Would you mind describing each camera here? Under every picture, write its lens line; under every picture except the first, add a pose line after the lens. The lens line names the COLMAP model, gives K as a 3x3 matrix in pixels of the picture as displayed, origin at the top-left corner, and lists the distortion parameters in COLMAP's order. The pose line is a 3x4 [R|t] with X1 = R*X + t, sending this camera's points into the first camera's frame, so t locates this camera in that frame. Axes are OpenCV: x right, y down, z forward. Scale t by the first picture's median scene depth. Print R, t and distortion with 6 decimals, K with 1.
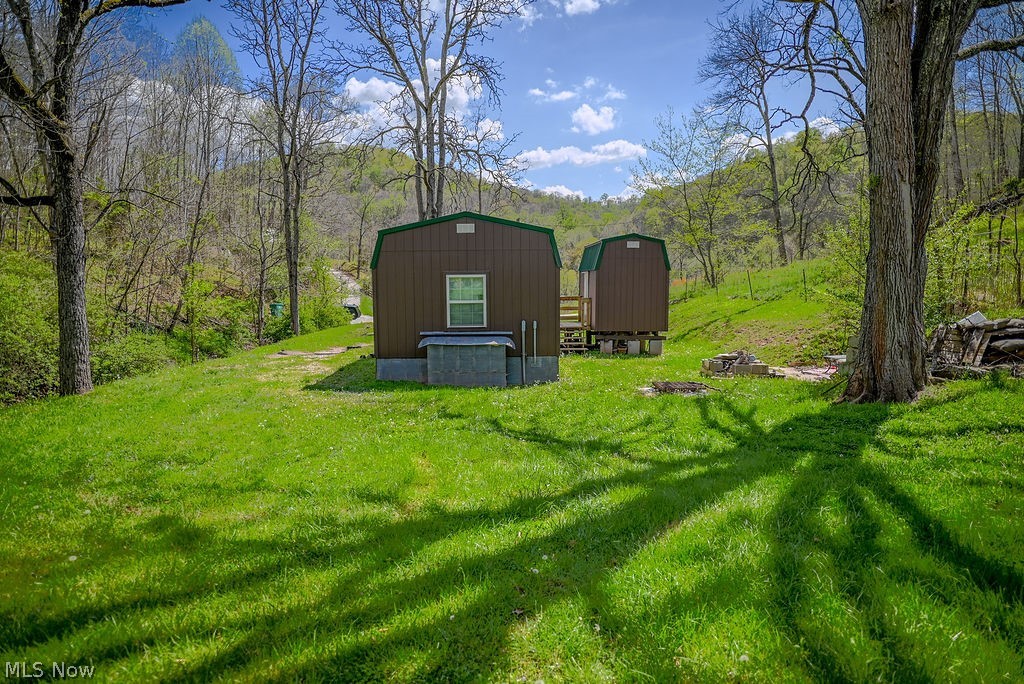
lens RADIAL K [[612.8, 0, 508.3], [0, 612.8, 342.4], [0, 0, 1]] dist [-0.027133, 0.006946]
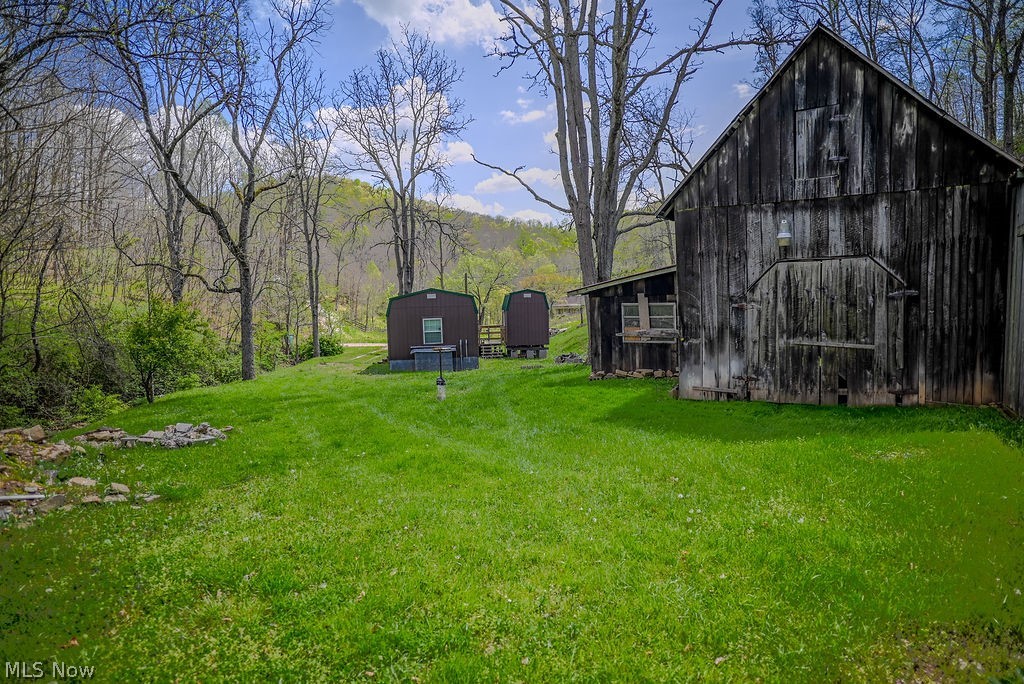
lens RADIAL K [[612.8, 0, 517.2], [0, 612.8, 343.2], [0, 0, 1]] dist [-0.027133, 0.006946]
pose [[0.997249, -0.027093, 0.068994, 0.034623], [0.029582, 0.998939, -0.035306, 0.026508], [-0.067964, 0.037250, 0.996992, -0.518747]]
